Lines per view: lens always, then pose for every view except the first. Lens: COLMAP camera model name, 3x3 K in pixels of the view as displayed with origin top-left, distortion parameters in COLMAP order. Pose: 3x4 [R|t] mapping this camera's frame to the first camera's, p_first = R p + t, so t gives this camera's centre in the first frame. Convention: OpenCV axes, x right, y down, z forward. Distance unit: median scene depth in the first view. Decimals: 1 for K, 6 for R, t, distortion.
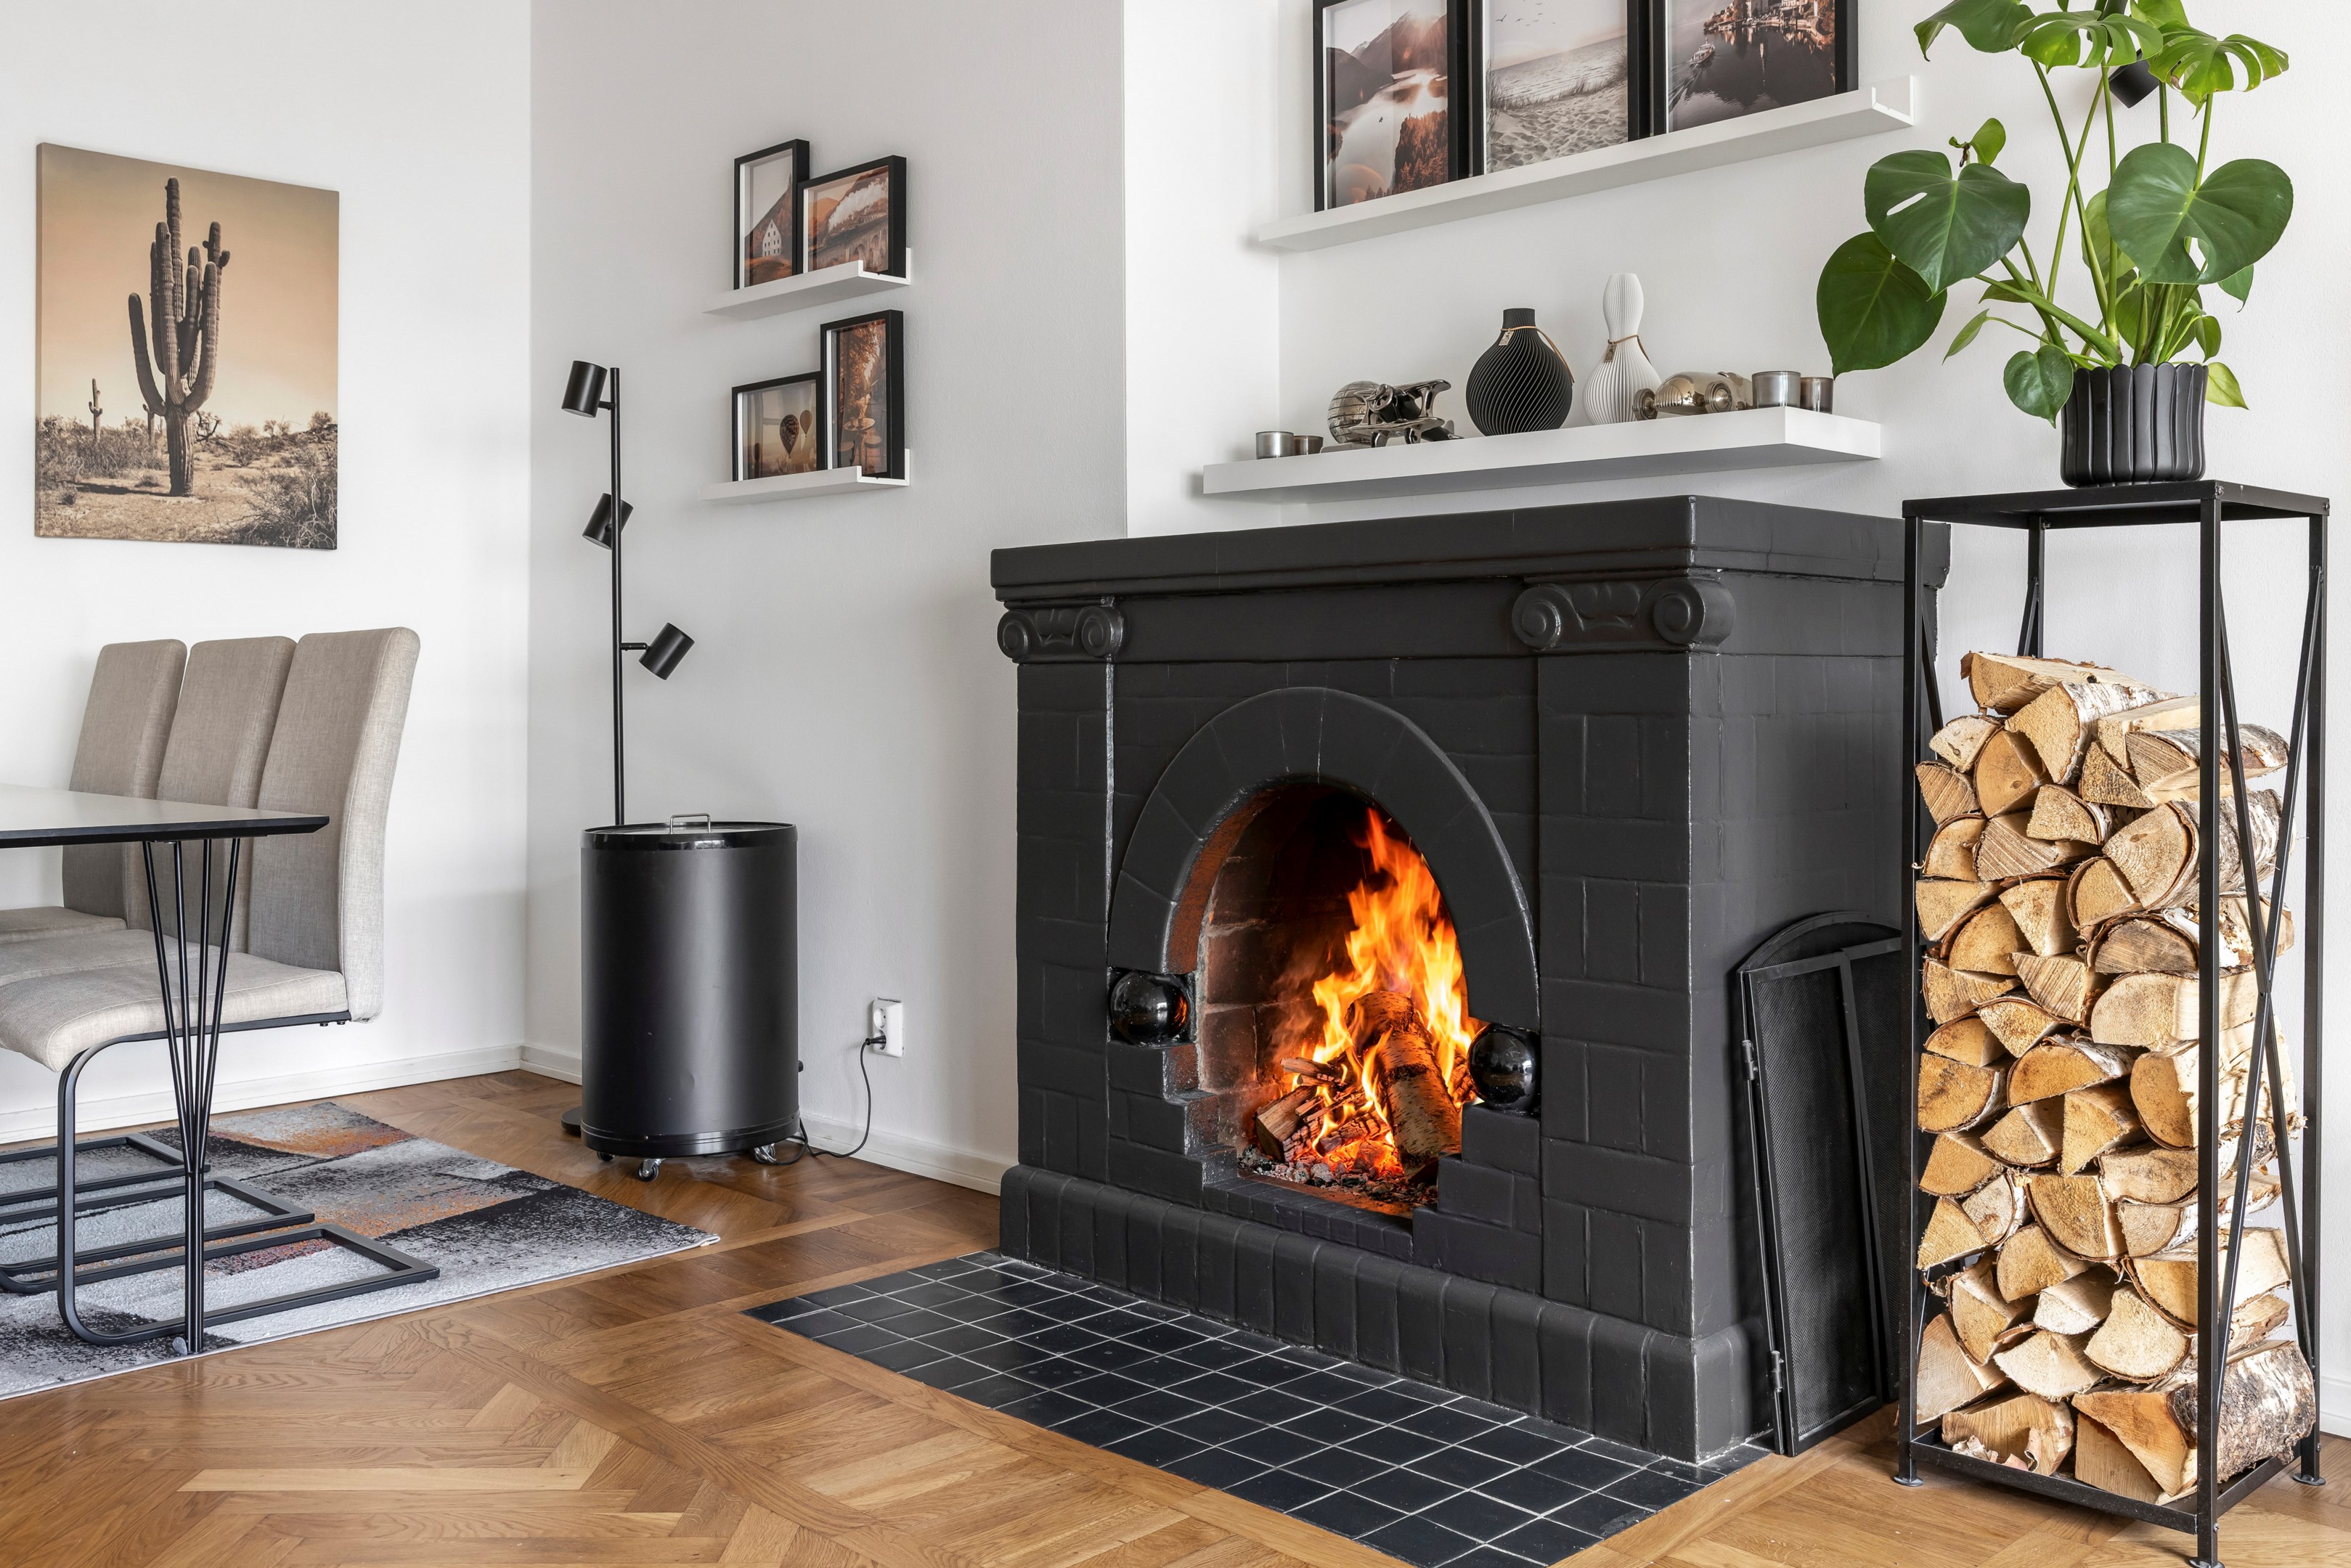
lens RADIAL K [[2067.8, 0, 1211.4], [0, 2067.8, 686.2], [0, 0, 1]] dist [-0.011557, 0.029621]
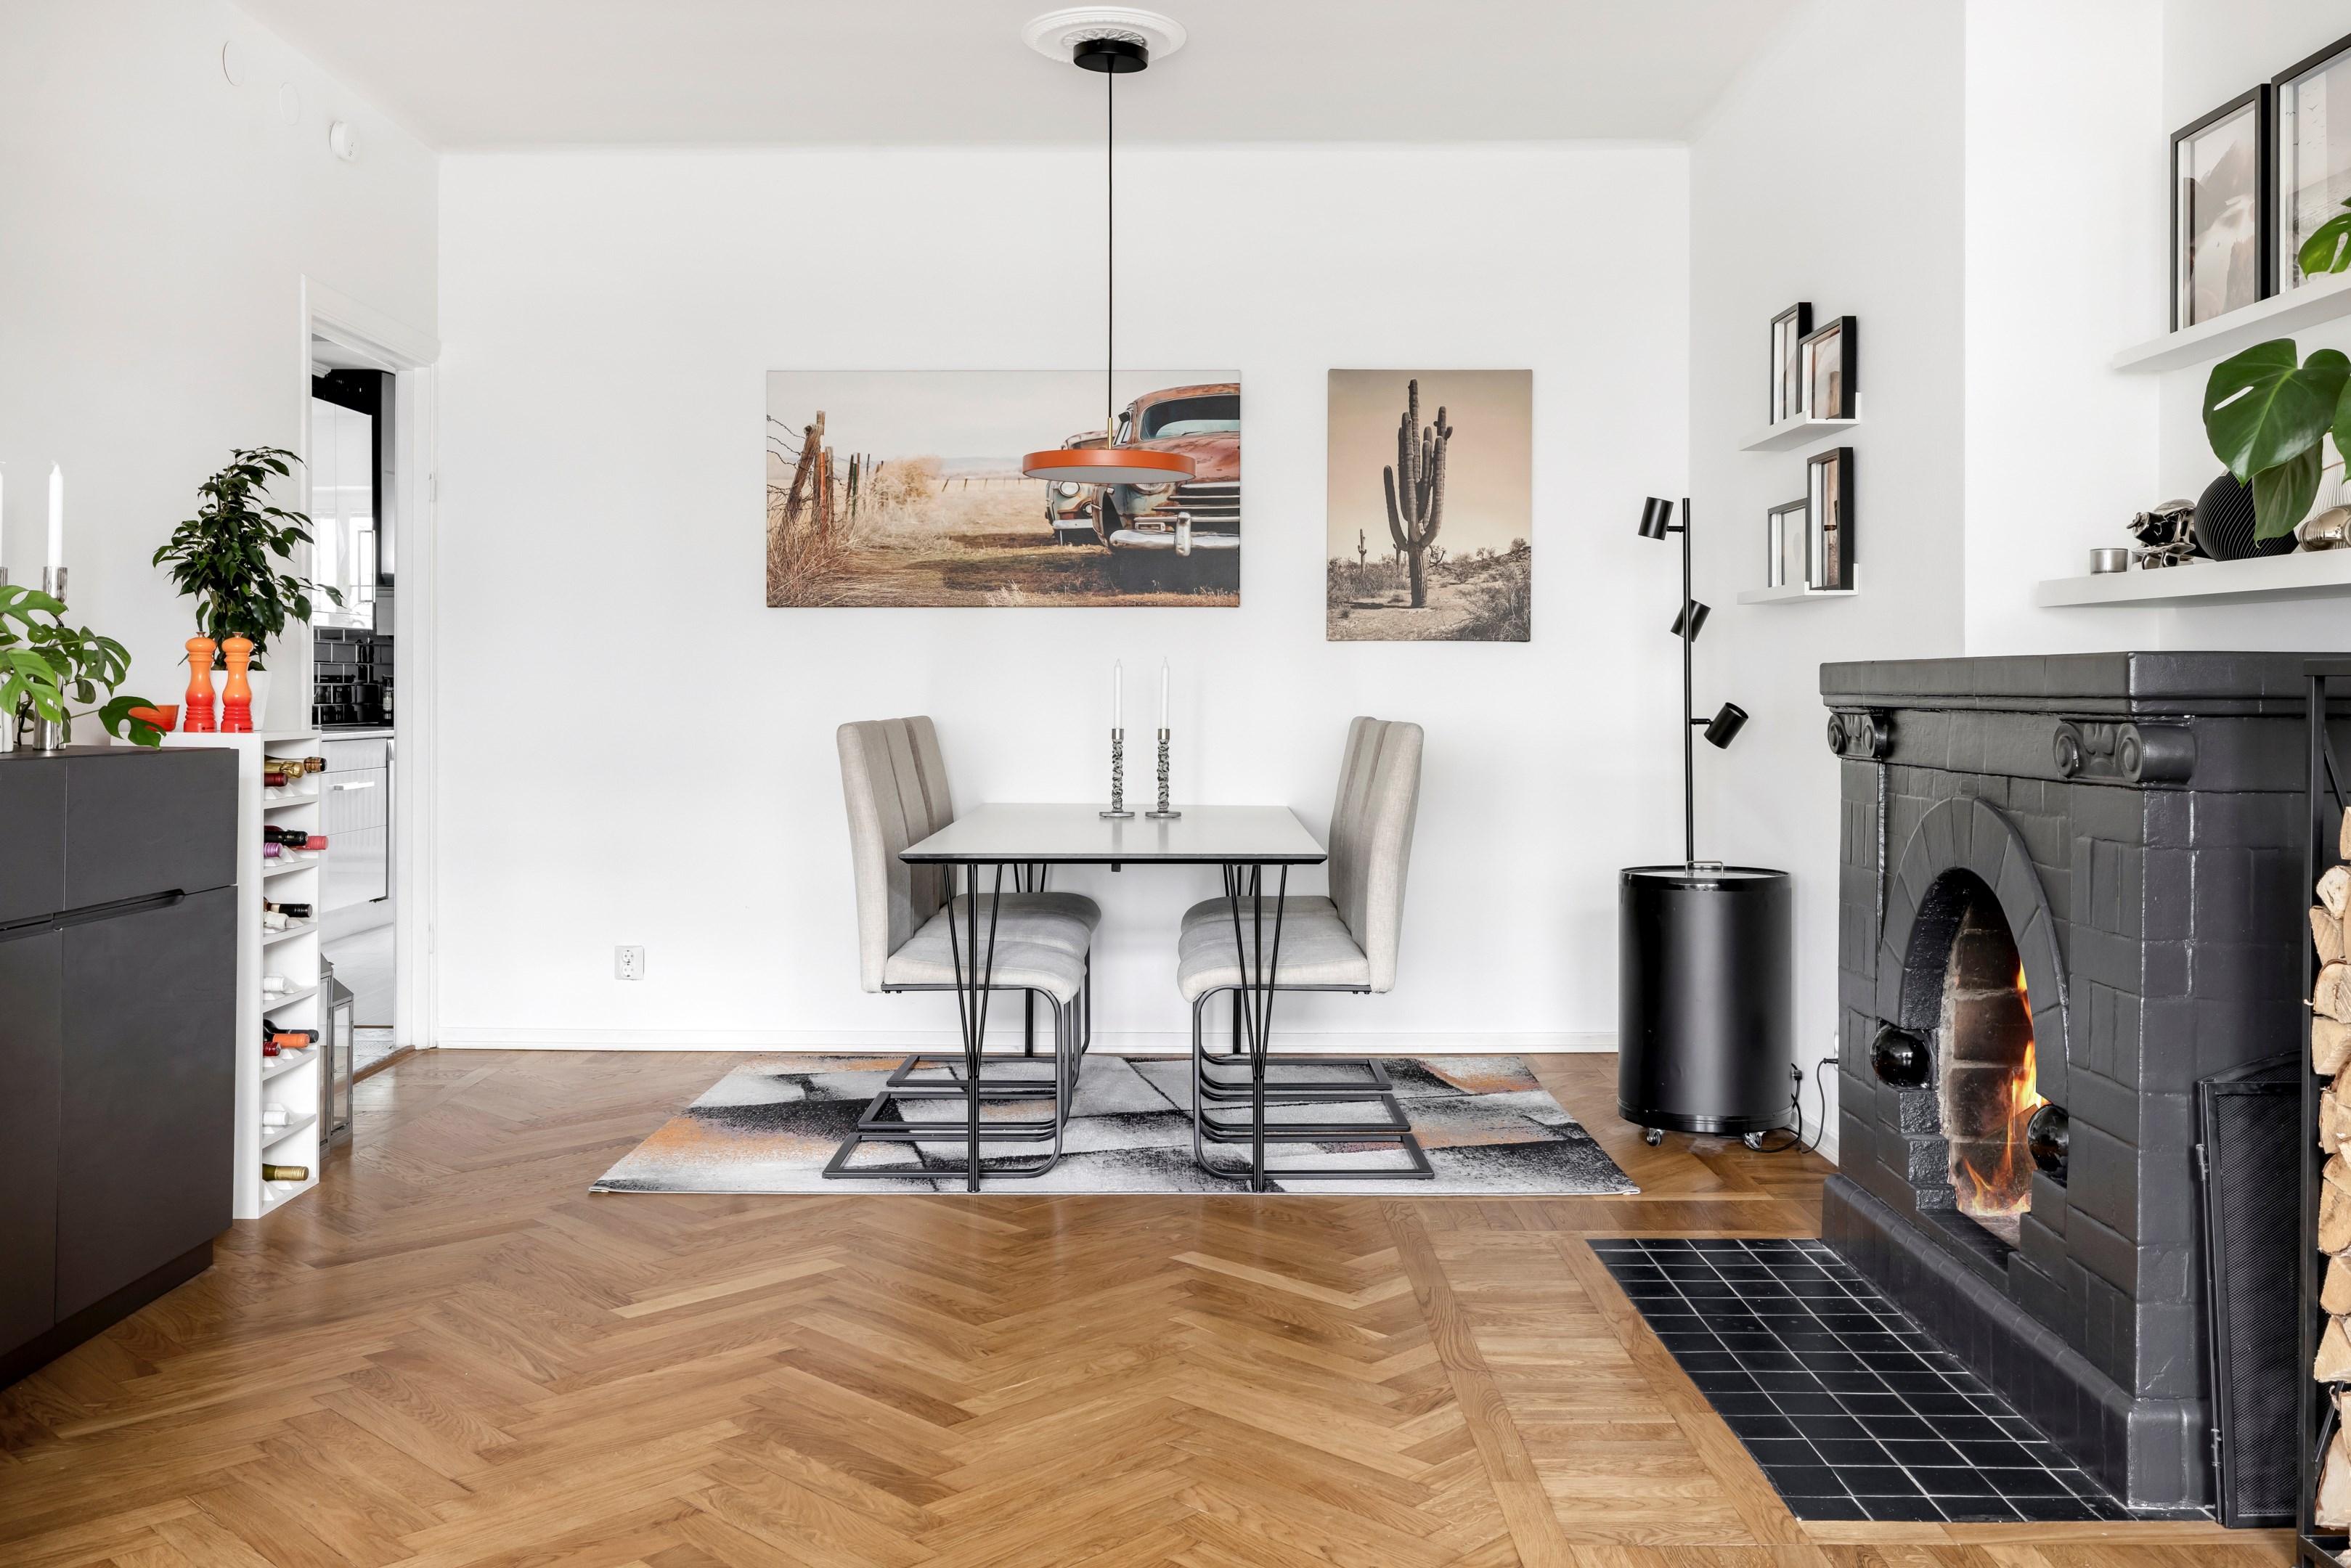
lens RADIAL K [[1987.8, 0, 1188.8], [0, 1987.8, 758.5], [0, 0, 1]] dist [-0.011877, -0.006258]
pose [[0.716179, 0.028603, -0.697330, 0.342637], [-0.005549, 0.999362, 0.035292, -0.038750], [0.697894, -0.021407, 0.715881, -0.071037]]
